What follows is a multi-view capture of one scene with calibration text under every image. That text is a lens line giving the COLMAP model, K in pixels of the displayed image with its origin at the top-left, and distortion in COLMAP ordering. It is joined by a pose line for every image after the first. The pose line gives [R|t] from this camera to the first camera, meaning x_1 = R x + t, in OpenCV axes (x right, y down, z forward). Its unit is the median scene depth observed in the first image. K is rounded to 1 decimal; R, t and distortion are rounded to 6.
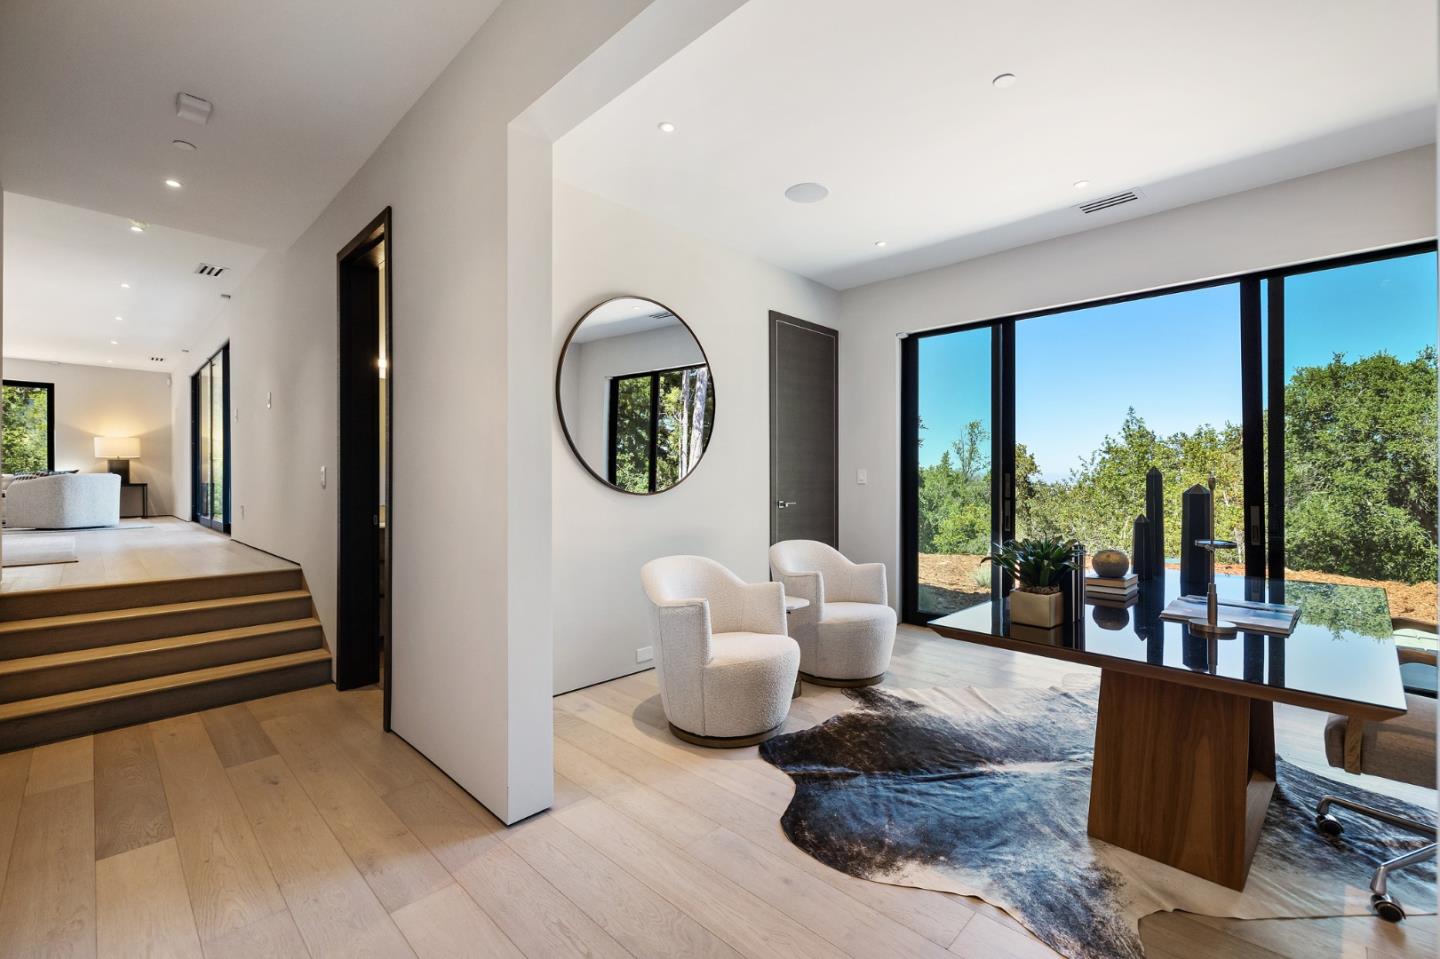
lens RADIAL K [[610.5, 0, 725.2], [0, 610.5, 469.2], [0, 0, 1]] dist [0.000834, 0.000138]
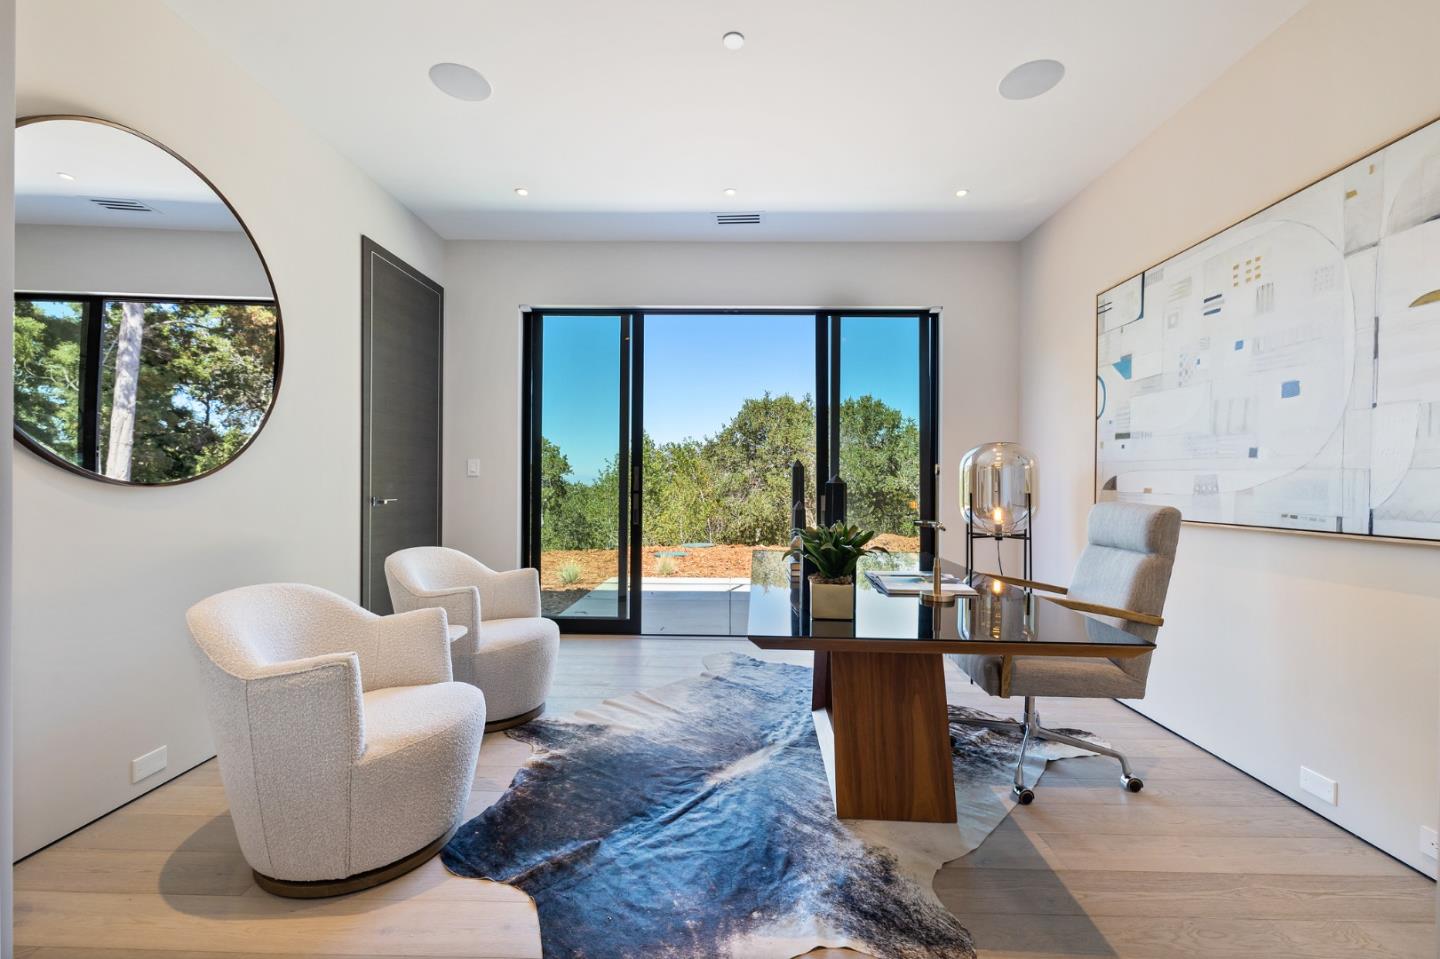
lens RADIAL K [[601.7, 0, 720.0], [0, 601.7, 479.3], [0, 0, 1]] dist [-0.000612, -0.000329]
pose [[0.735633, 0.008839, 0.677323, -0.158535], [-0.020238, 0.999755, 0.008934, 0.025399], [-0.677078, -0.020280, 0.735632, 0.293202]]
